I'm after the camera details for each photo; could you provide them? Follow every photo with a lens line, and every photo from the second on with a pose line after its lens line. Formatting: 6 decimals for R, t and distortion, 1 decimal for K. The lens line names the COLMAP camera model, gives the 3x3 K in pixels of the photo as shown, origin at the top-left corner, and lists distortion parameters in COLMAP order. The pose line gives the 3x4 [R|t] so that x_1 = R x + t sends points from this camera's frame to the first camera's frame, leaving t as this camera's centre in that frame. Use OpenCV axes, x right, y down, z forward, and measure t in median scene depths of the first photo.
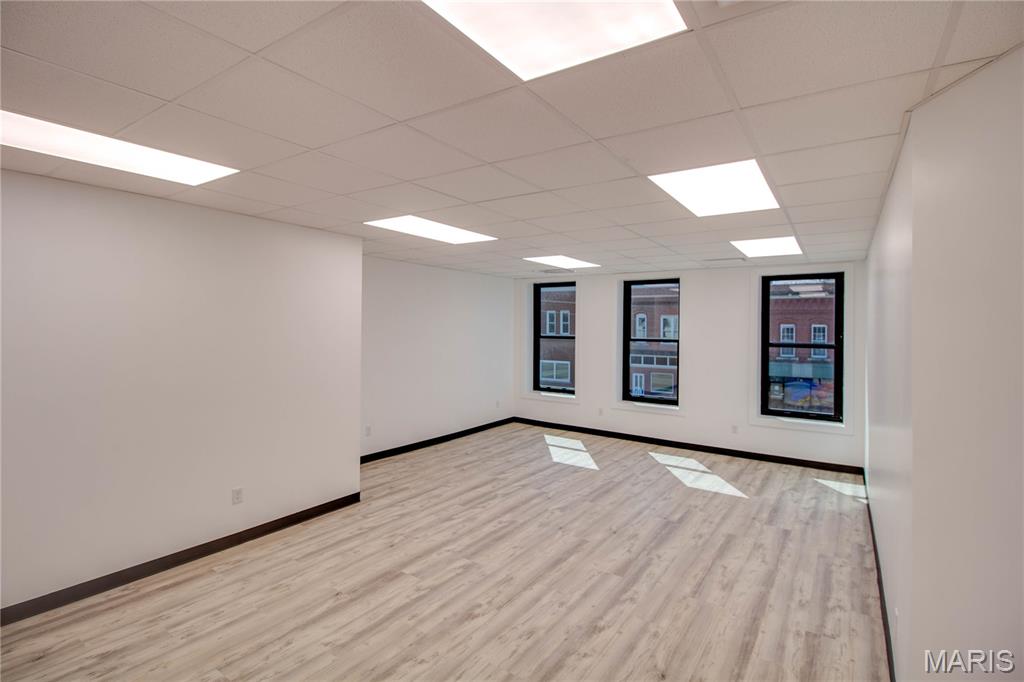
lens RADIAL K [[491.6, 0, 528.7], [0, 491.6, 322.2], [0, 0, 1]] dist [0.002305, -0.013507]
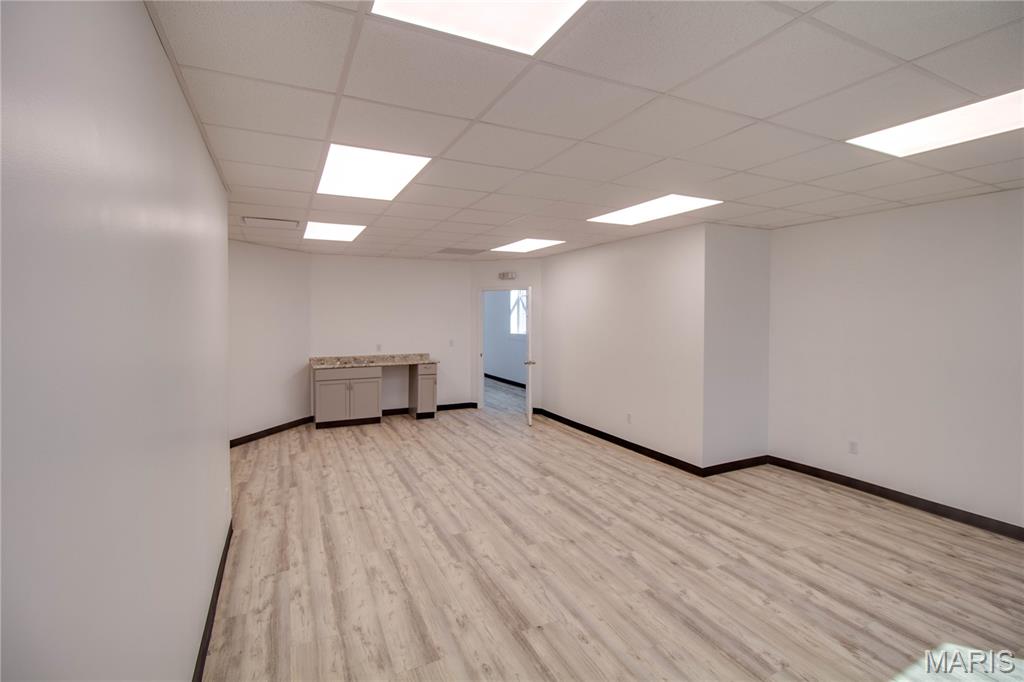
lens RADIAL K [[482.9, 0, 521.2], [0, 482.9, 330.7], [0, 0, 1]] dist [0.002663, -0.012498]
pose [[-0.515481, 0.019444, -0.856680, 0.780100], [0.002150, 0.999769, 0.021398, 0.031642], [0.856898, 0.009188, -0.515404, 1.281205]]
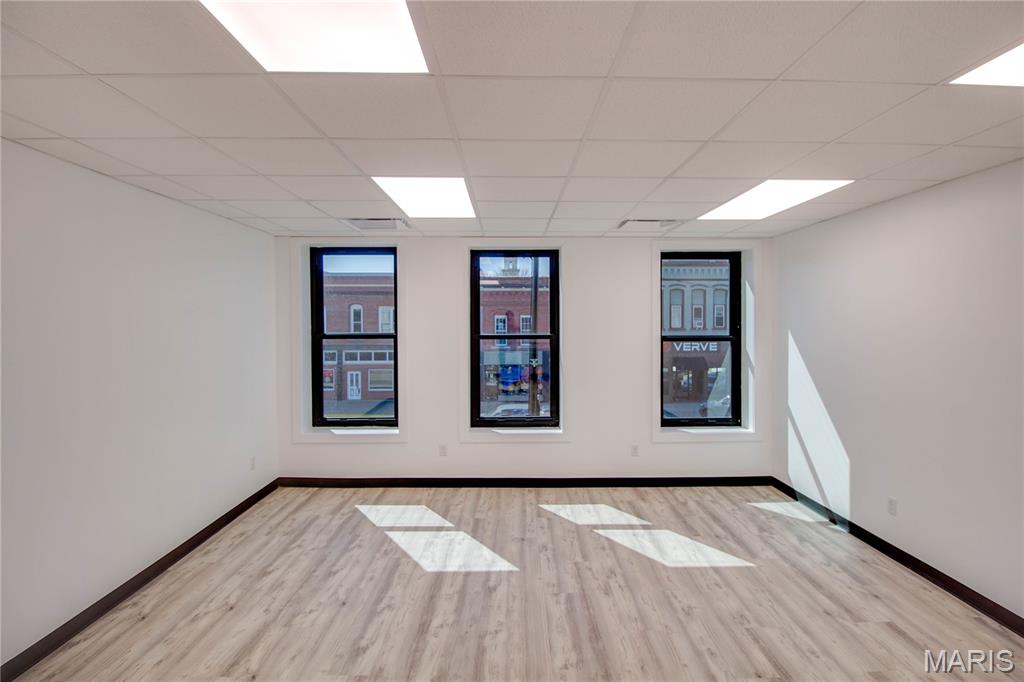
lens RADIAL K [[491.6, 0, 528.7], [0, 491.6, 322.2], [0, 0, 1]] dist [0.002305, -0.013507]
pose [[0.819548, -0.015112, 0.572811, -0.227358], [0.005836, 0.999820, 0.018027, 0.004639], [-0.572981, -0.011431, 0.819489, 0.715823]]
